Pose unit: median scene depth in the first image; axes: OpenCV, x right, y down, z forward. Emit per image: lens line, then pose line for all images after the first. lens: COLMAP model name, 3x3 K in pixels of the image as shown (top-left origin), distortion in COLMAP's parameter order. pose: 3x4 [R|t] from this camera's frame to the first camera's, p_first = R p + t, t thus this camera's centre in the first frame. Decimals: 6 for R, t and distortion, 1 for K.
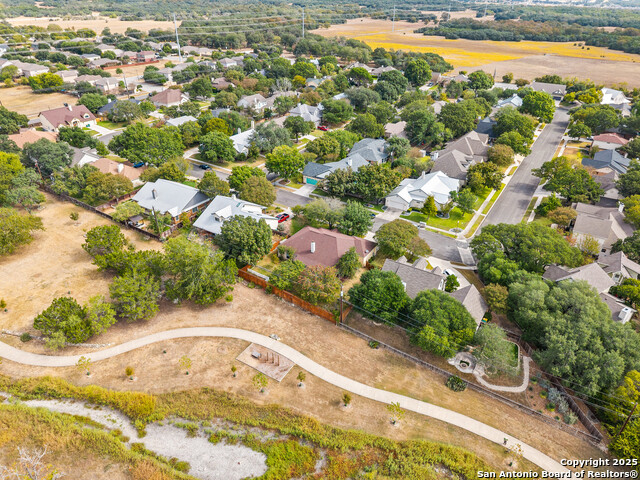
lens RADIAL K [[428.2, 0, 320.0], [0, 428.2, 240.0], [0, 0, 1]] dist [0.018340, -0.016296]
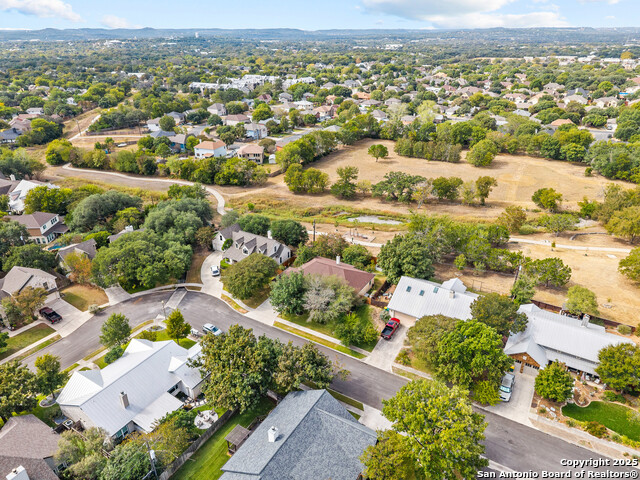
lens RADIAL K [[428.2, 0, 320.0], [0, 428.2, 240.0], [0, 0, 1]] dist [0.018340, -0.016296]
pose [[-0.999837, 0.003847, -0.017653, 0.042801], [-0.012373, 0.566212, 0.824167, -0.786946], [0.013166, 0.824251, -0.566072, 1.389662]]
